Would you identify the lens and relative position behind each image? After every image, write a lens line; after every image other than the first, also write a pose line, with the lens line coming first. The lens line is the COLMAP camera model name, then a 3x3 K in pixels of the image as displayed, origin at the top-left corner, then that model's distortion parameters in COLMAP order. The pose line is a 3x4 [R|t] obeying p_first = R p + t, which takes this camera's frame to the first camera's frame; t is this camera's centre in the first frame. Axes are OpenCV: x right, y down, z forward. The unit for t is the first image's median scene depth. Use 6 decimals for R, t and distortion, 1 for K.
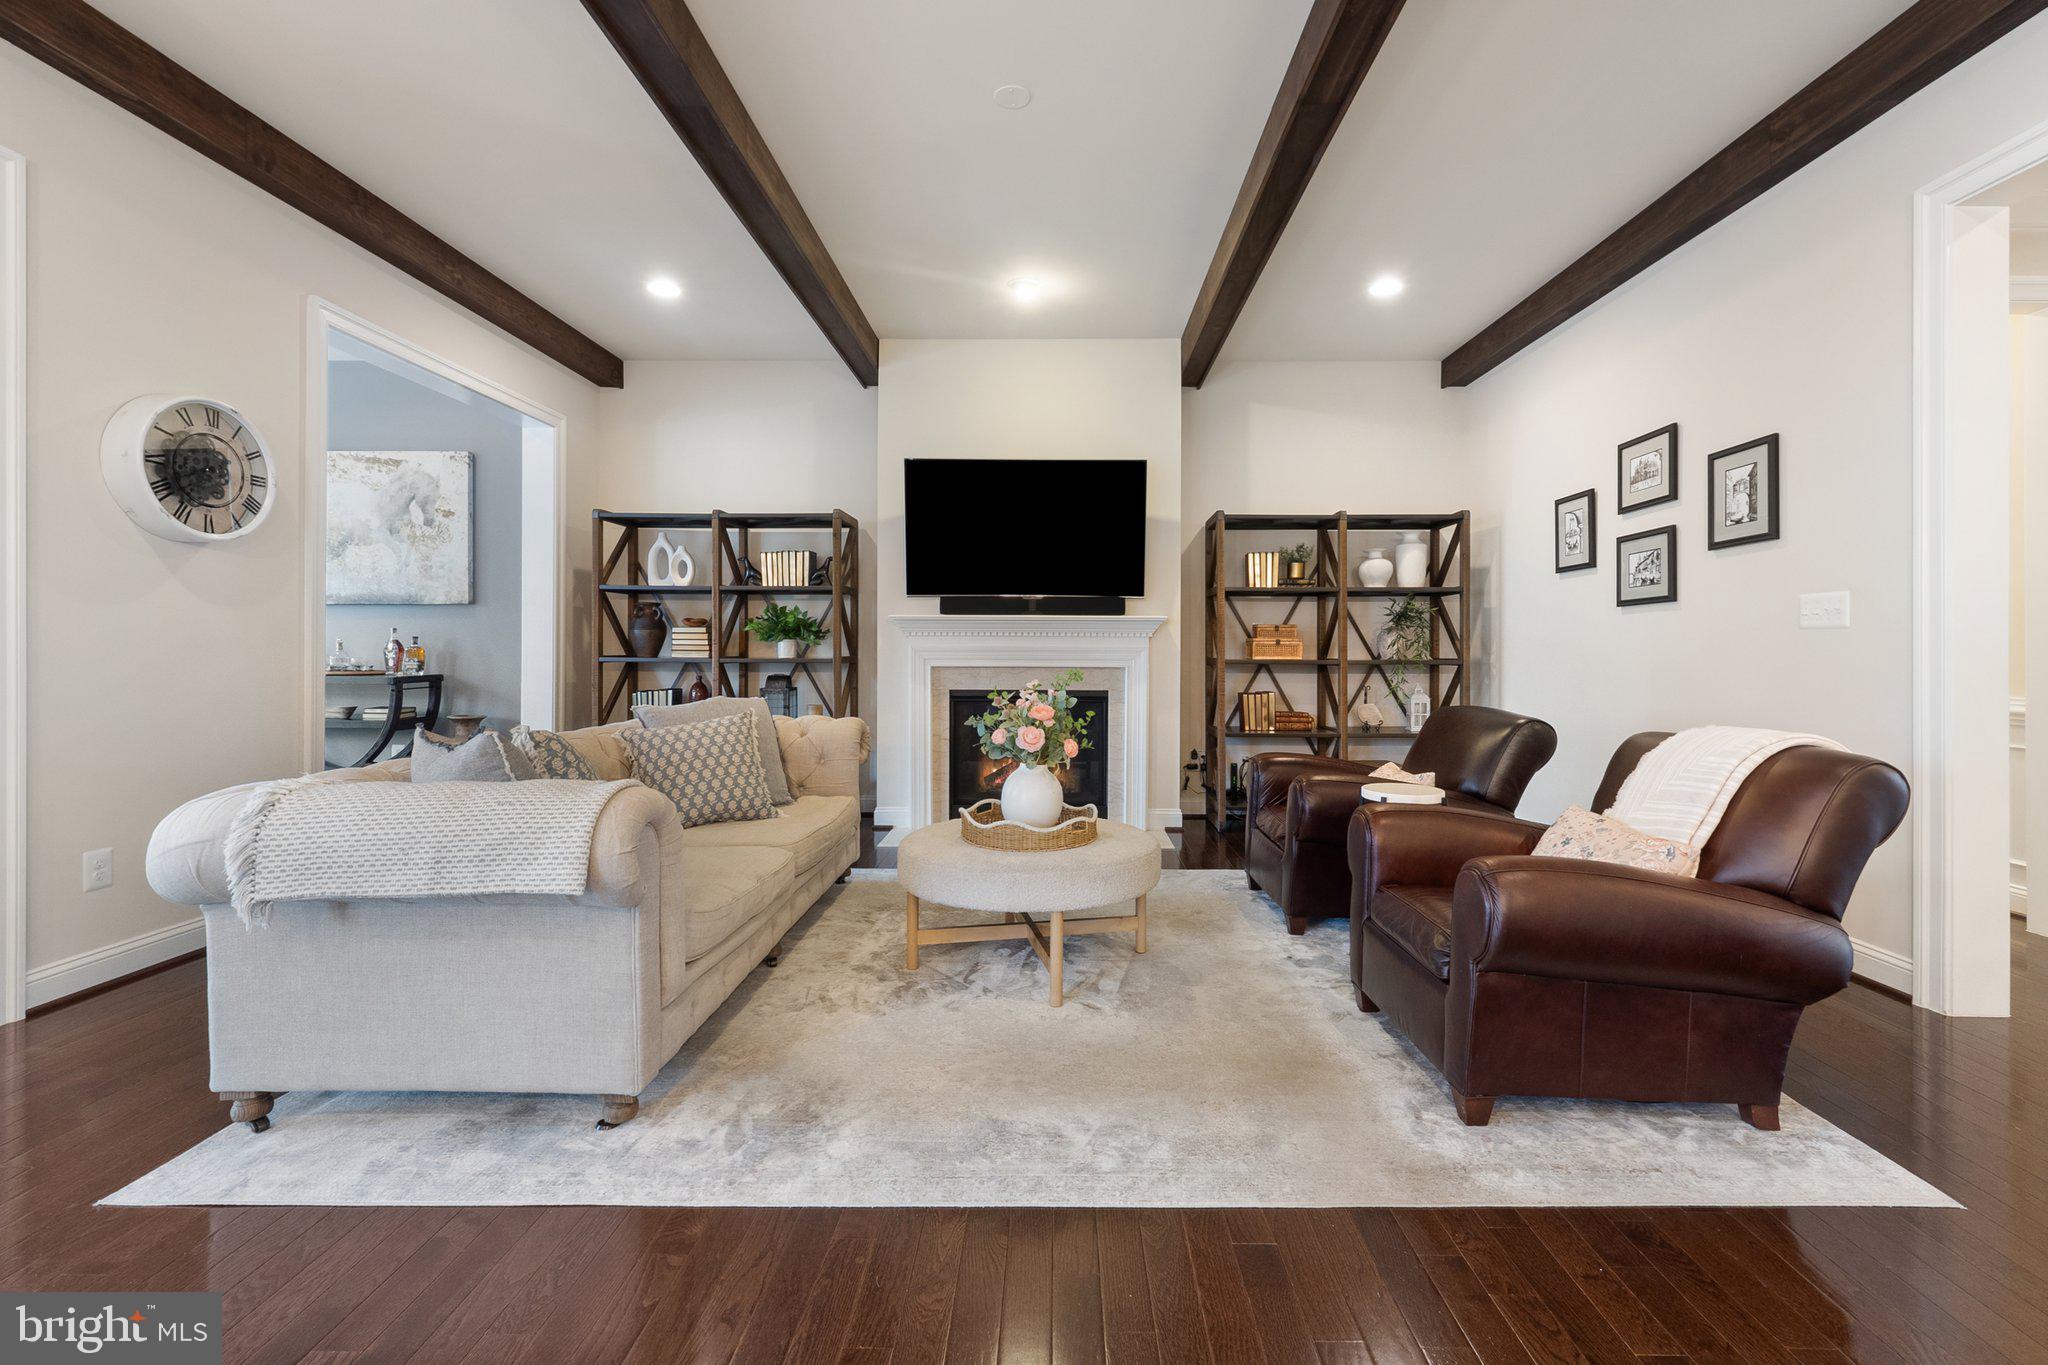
lens RADIAL K [[889.0, 0, 1075.8], [0, 889.0, 663.3], [0, 0, 1]] dist [-0.009806, 0.000096]
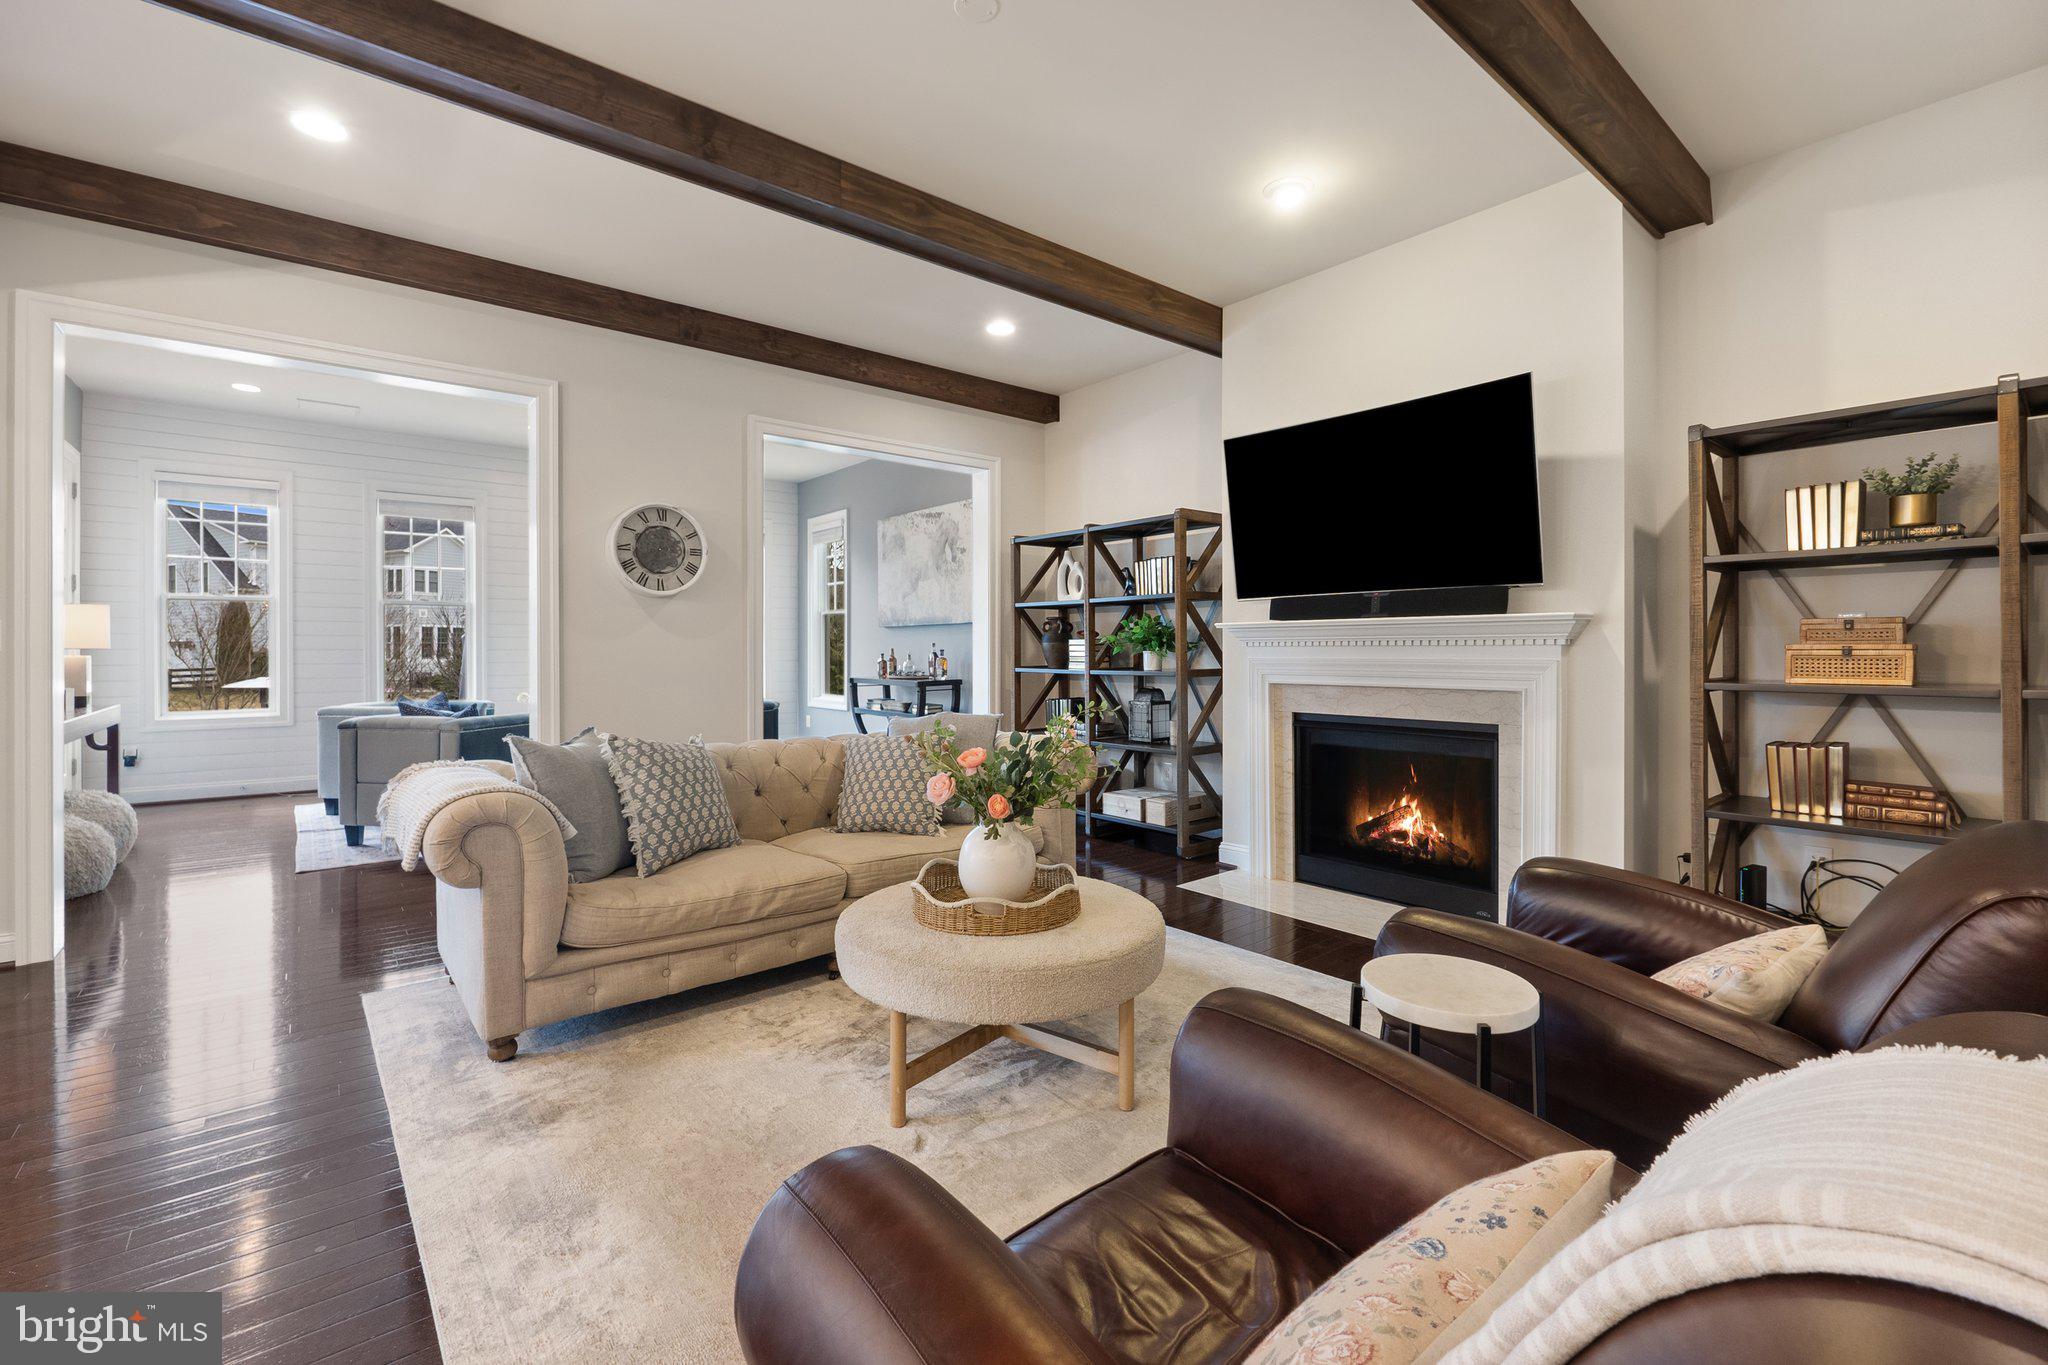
lens RADIAL K [[889.0, 0, 1025.4], [0, 889.0, 663.5], [0, 0, 1]] dist [-0.009806, 0.000096]
pose [[0.622298, 0.007338, -0.782746, 0.350803], [-0.003749, 0.999973, 0.006395, -0.019484], [0.782772, -0.001045, 0.622308, 0.307485]]
